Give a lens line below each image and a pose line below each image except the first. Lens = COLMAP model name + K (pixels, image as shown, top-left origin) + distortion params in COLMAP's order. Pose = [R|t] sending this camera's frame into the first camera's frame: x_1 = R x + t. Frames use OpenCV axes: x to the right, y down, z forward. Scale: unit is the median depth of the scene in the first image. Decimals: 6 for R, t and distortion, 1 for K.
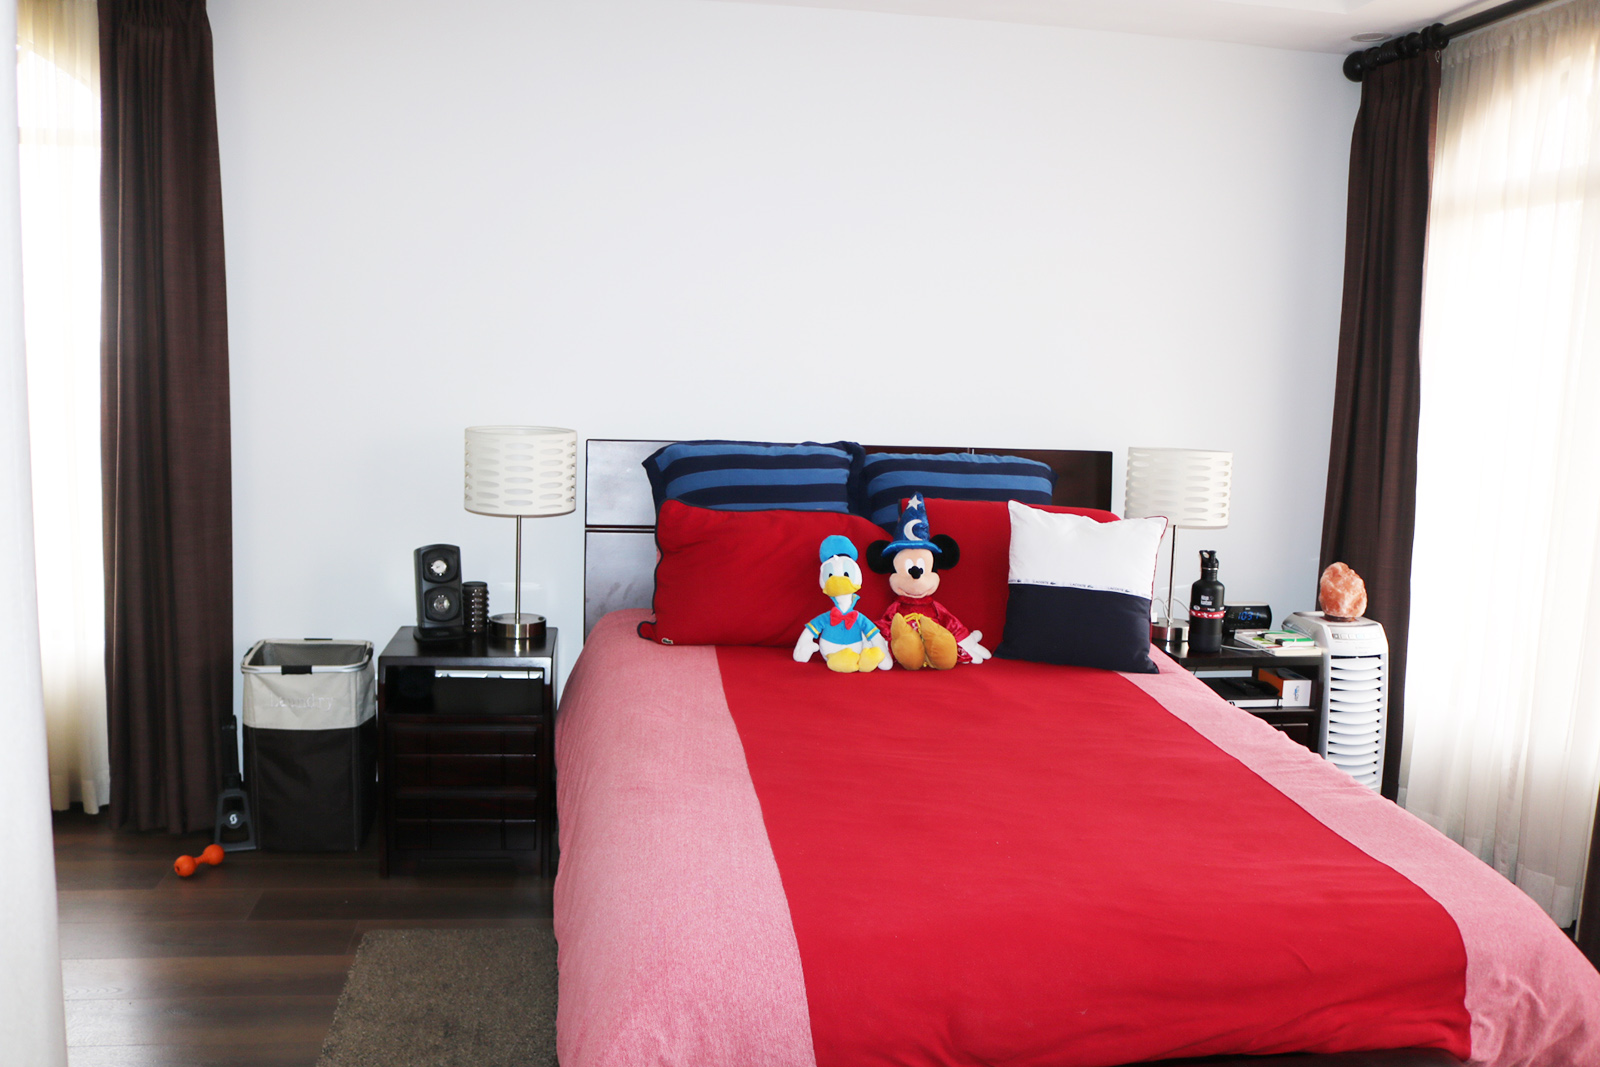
lens RADIAL K [[1323.2, 0, 795.9], [0, 1323.2, 534.0], [0, 0, 1]] dist [-0.140966, 0.114945]
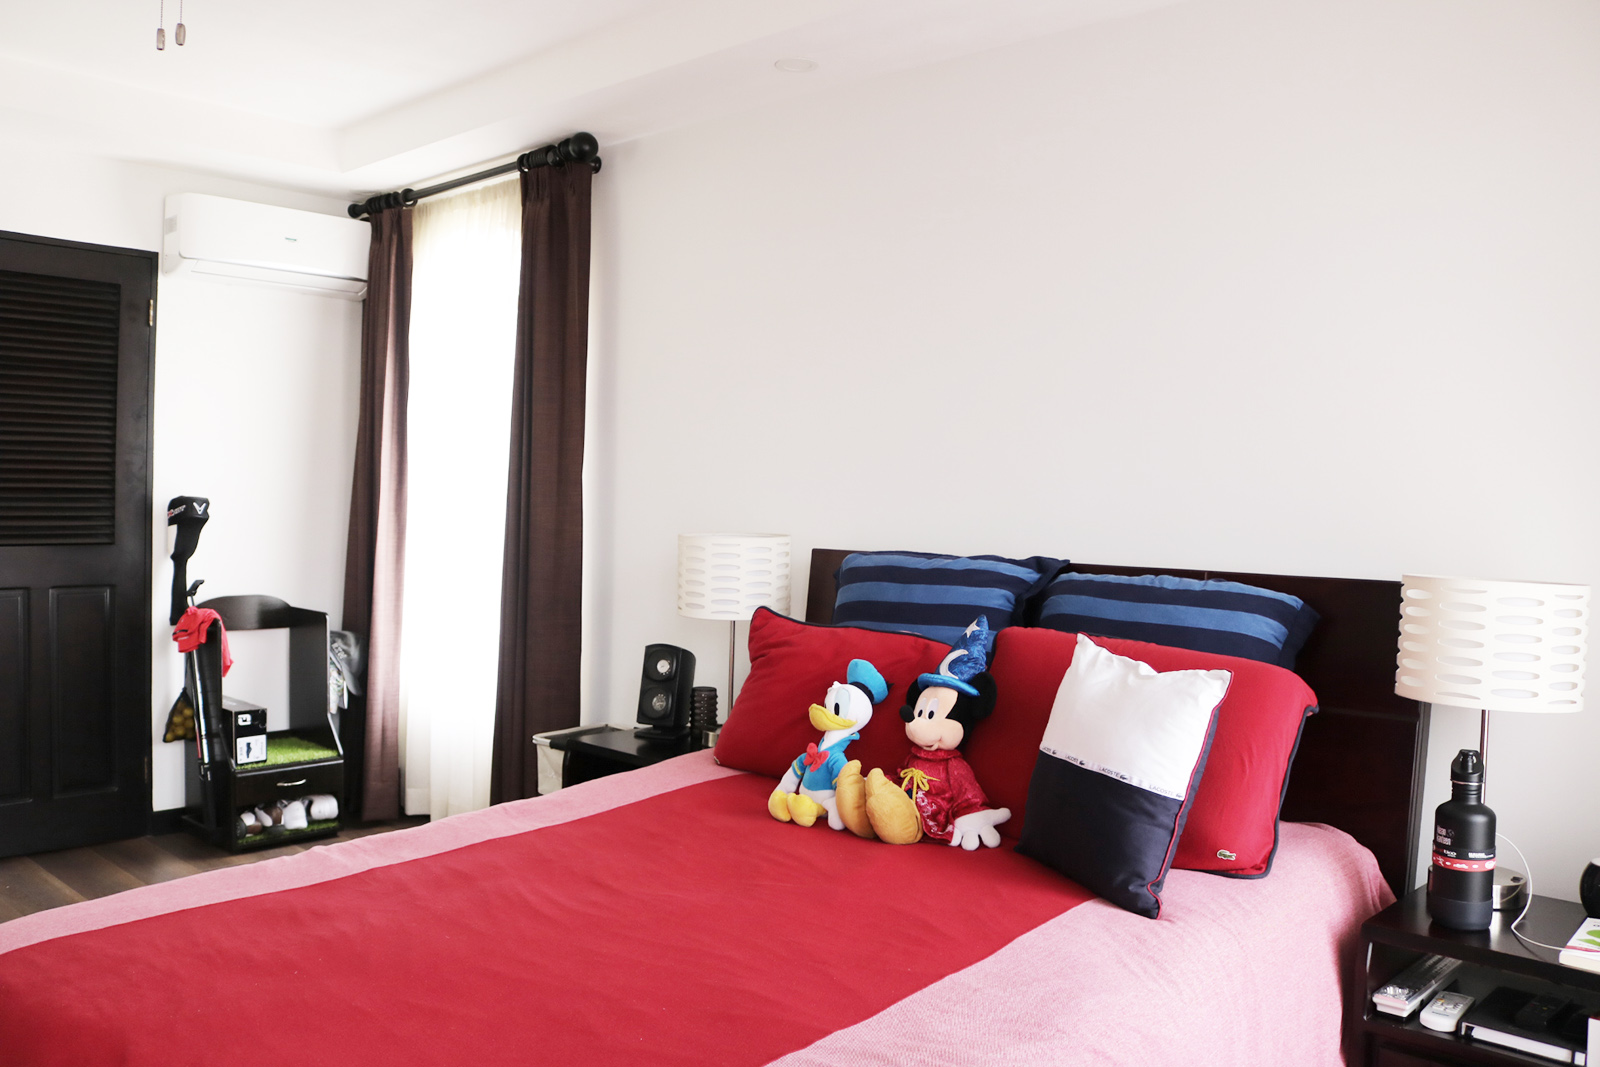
lens RADIAL K [[1323.2, 0, 795.9], [0, 1323.2, 534.0], [0, 0, 1]] dist [-0.140966, 0.114945]
pose [[0.616597, 0.001934, -0.787277, 0.606909], [-0.103599, 0.991500, -0.078703, -0.007184], [0.780433, 0.130089, 0.611556, 0.433490]]
